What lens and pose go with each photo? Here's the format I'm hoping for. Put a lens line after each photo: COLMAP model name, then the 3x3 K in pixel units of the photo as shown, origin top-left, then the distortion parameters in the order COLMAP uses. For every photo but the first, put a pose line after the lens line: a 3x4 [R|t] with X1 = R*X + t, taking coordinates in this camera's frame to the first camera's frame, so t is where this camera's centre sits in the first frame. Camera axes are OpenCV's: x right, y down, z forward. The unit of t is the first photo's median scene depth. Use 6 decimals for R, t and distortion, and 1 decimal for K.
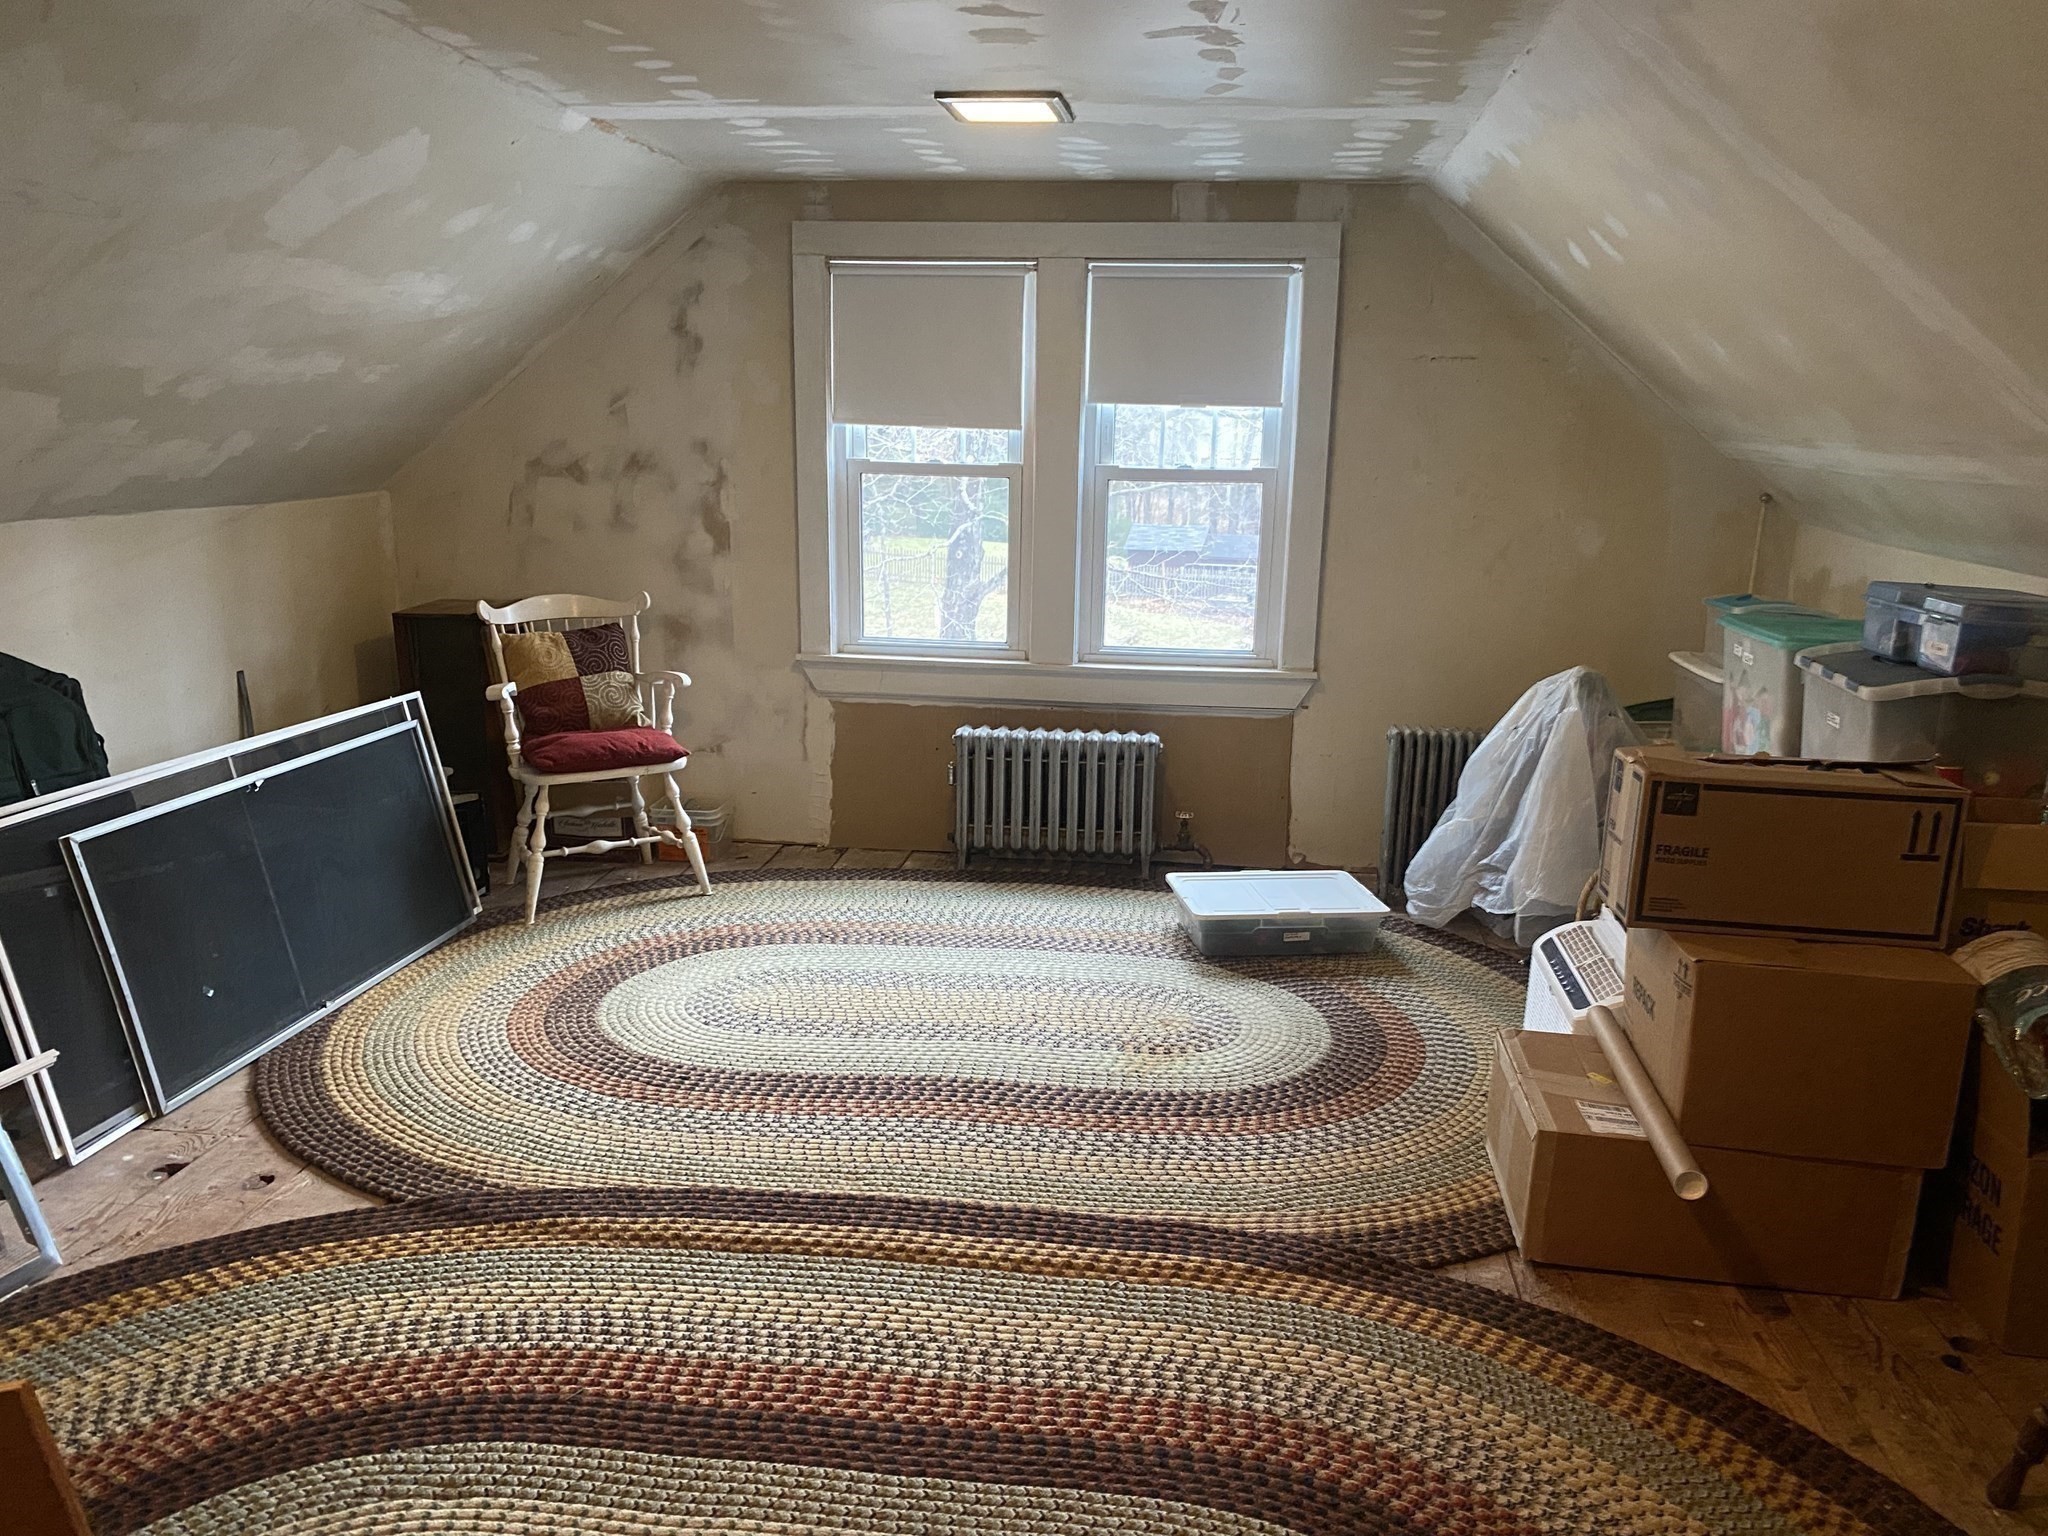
lens RADIAL K [[1549.0, 0, 1032.2], [0, 1549.0, 760.4], [0, 0, 1]] dist [0.125052, -0.196358]
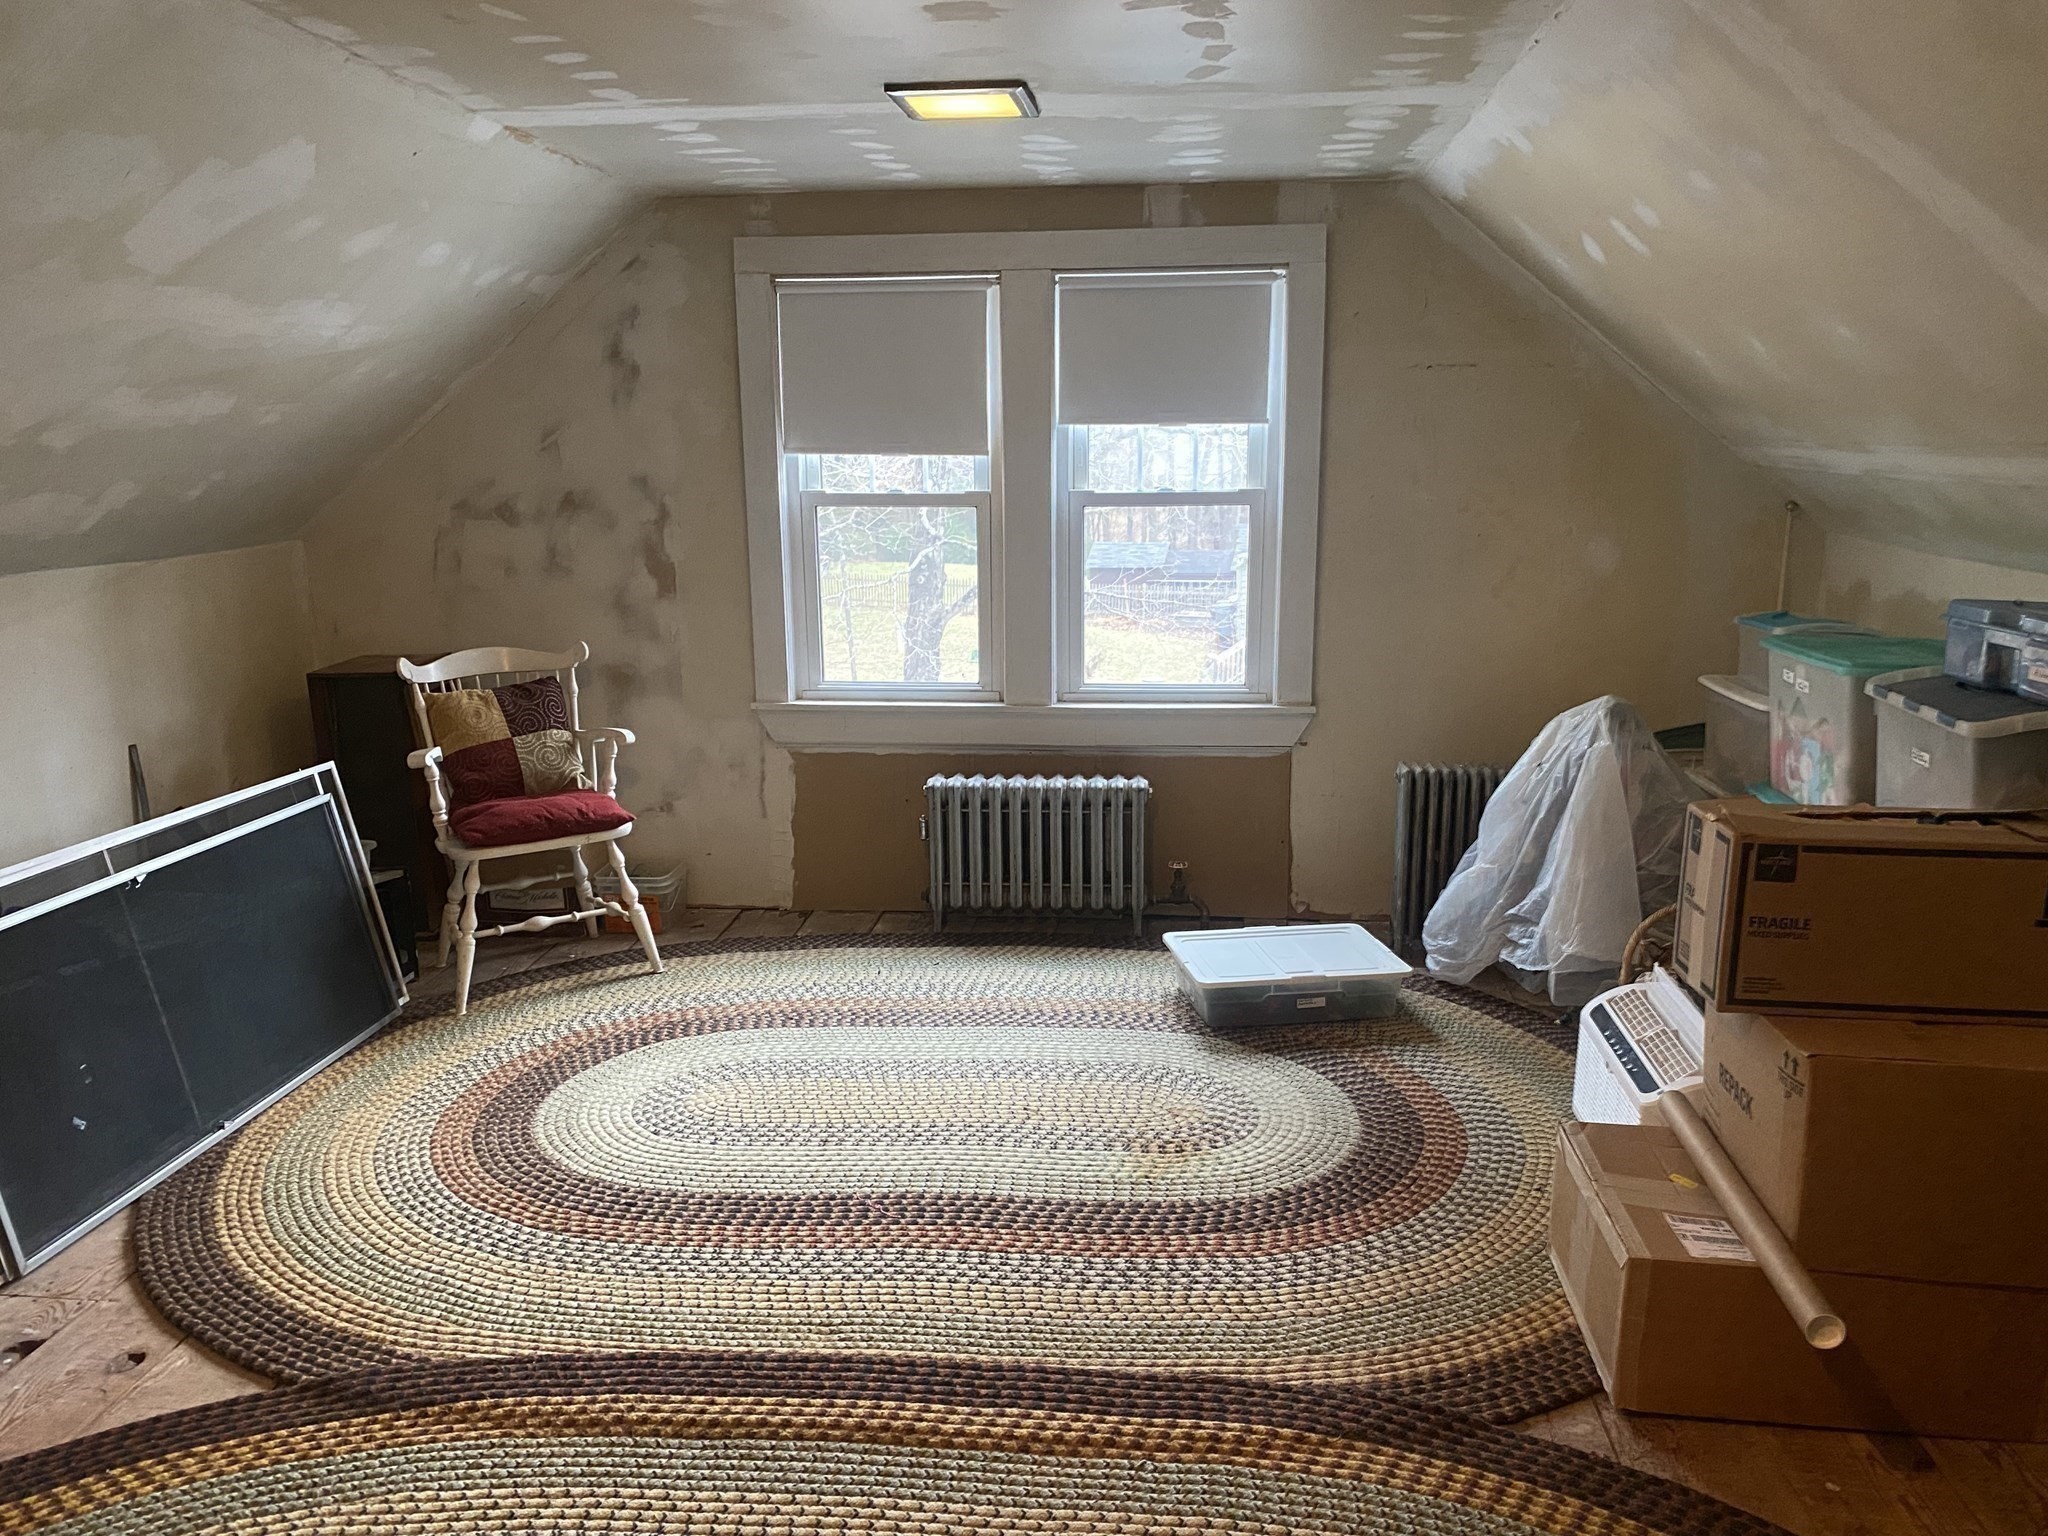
lens RADIAL K [[1552.6, 0, 1027.1], [0, 1552.6, 744.6], [0, 0, 1]] dist [0.075333, -0.066949]
pose [[0.999334, -0.031151, 0.018992, -0.008842], [0.031564, 0.999263, -0.021858, -0.025215], [-0.018297, 0.022443, 0.999581, 0.105300]]
